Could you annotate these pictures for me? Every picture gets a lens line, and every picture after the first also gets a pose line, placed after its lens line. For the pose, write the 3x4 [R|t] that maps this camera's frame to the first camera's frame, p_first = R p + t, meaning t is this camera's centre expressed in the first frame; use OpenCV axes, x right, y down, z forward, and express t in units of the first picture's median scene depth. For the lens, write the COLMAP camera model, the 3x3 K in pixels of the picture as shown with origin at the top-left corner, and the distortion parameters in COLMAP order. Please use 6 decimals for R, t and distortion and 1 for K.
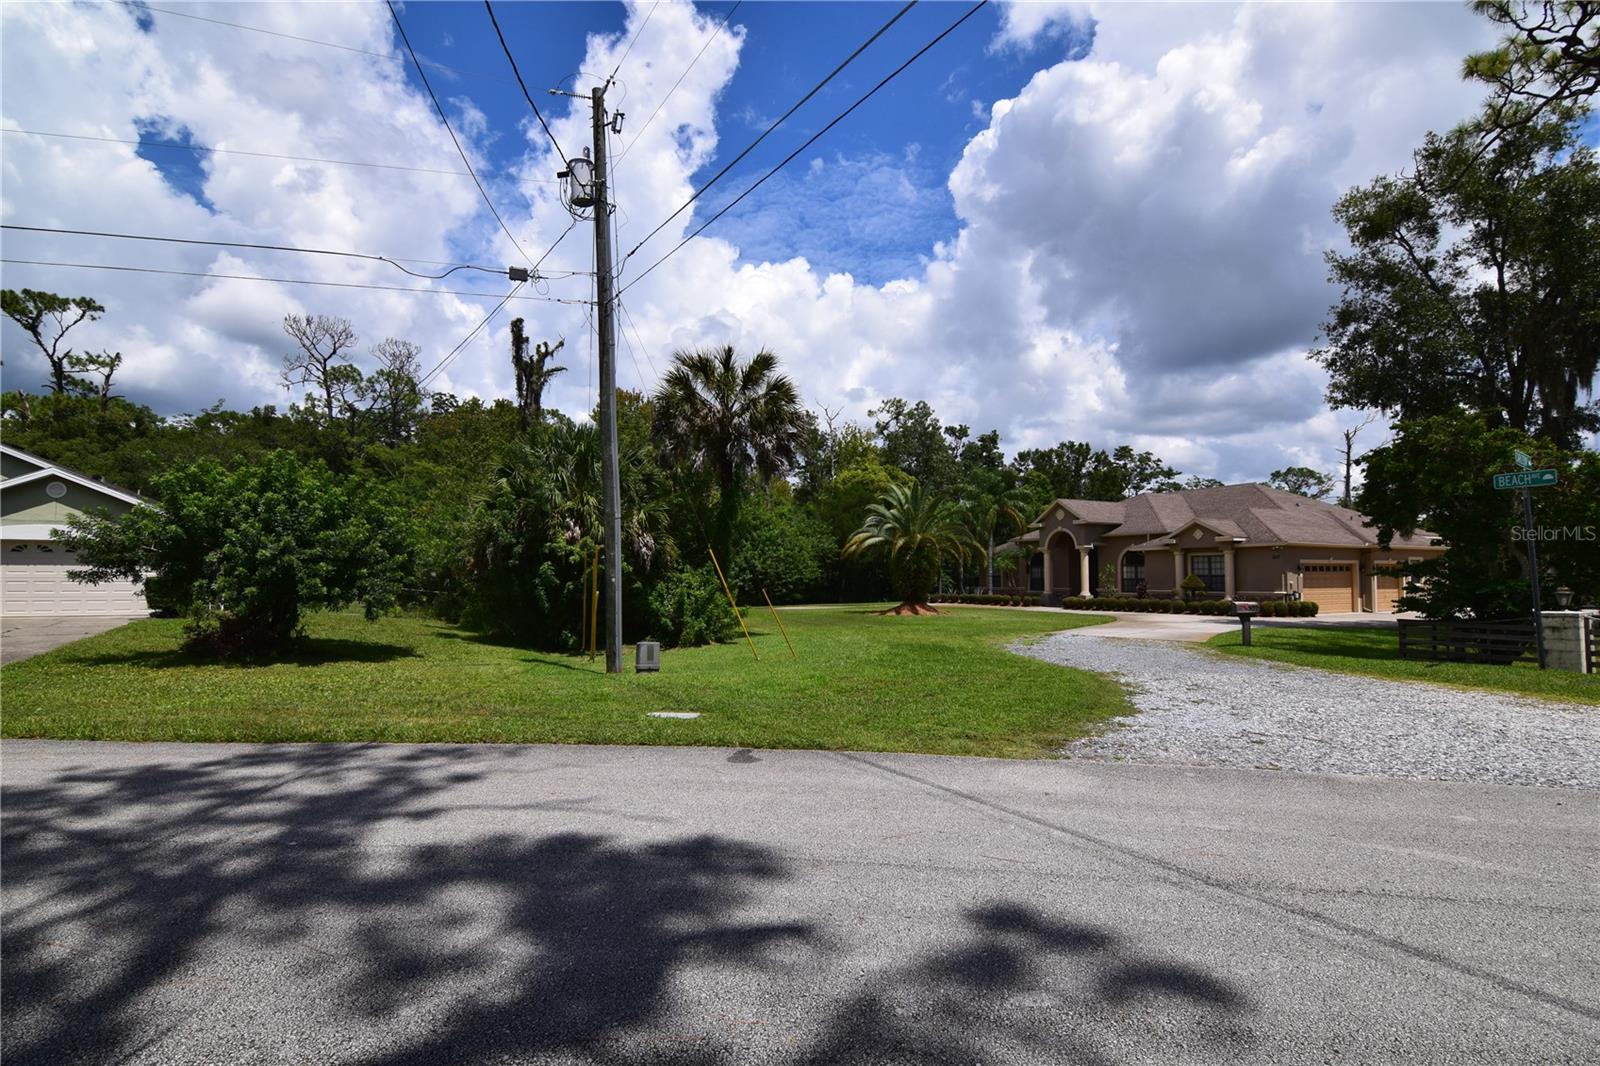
lens RADIAL K [[775.3, 0, 790.1], [0, 775.3, 525.7], [0, 0, 1]] dist [-0.003259, -0.012280]
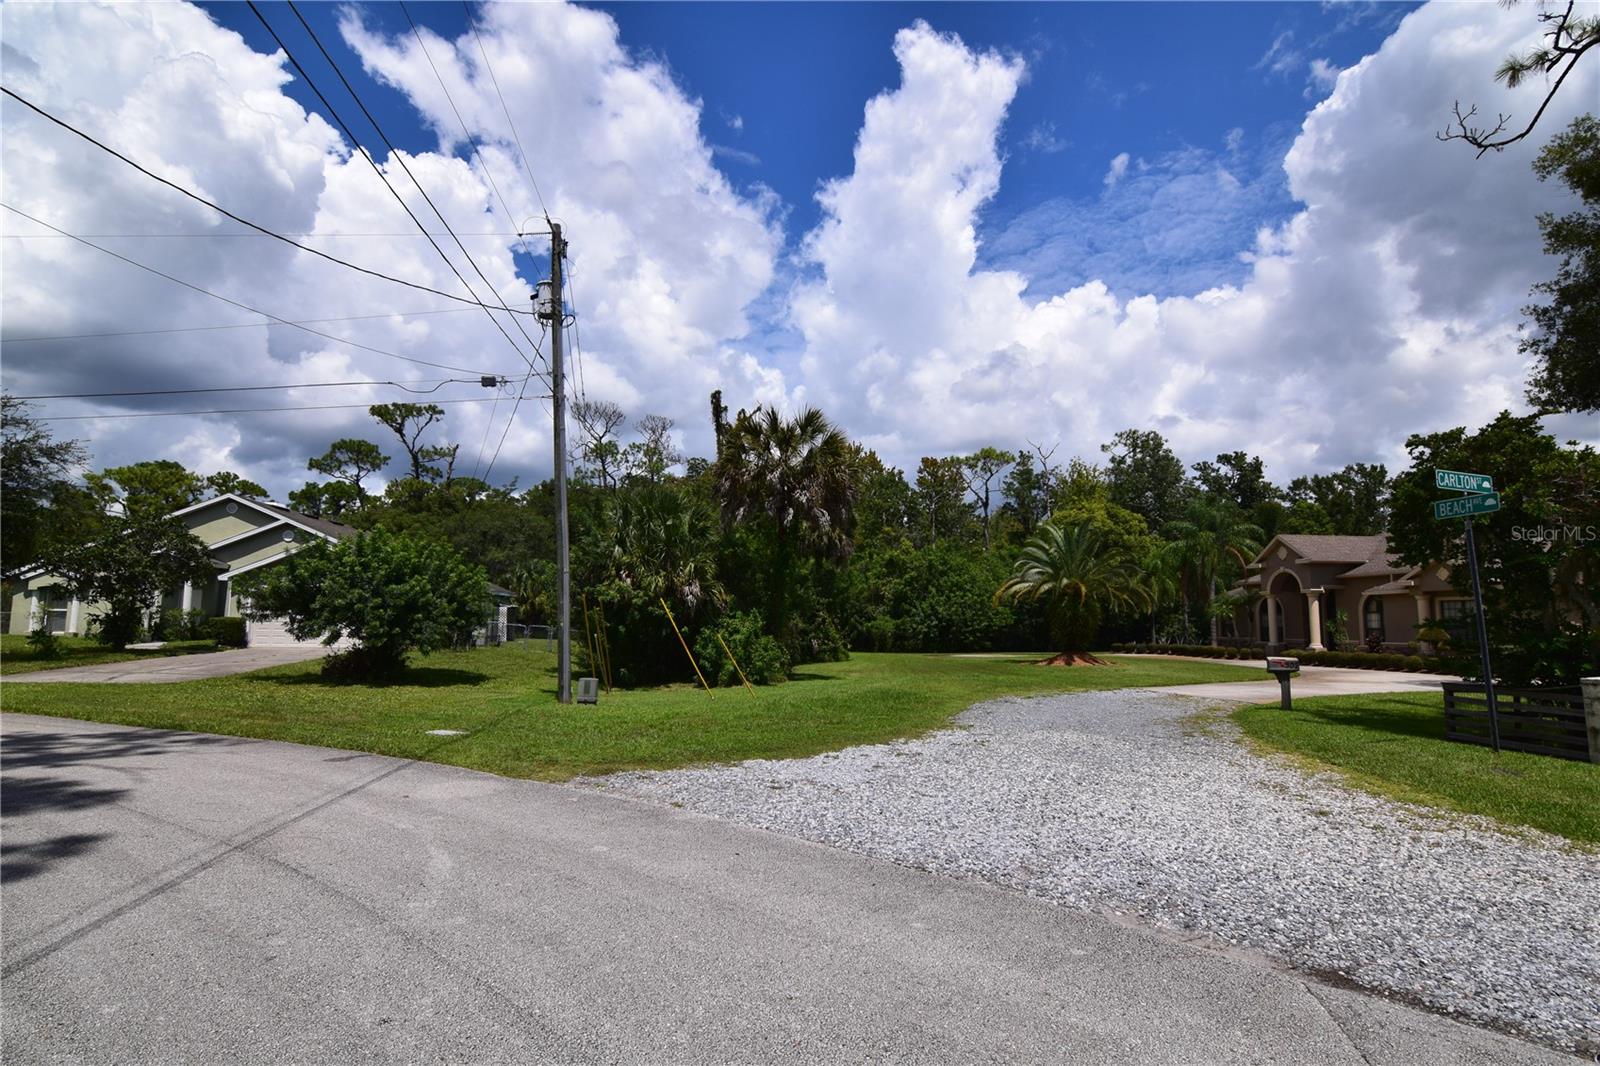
lens RADIAL K [[775.3, 0, 790.1], [0, 775.3, 525.7], [0, 0, 1]] dist [-0.003259, -0.012280]
pose [[0.928452, -0.037605, -0.369544, 0.126594], [0.016200, 0.998015, -0.060859, -0.000788], [0.371100, 0.050518, 0.927218, 0.003769]]
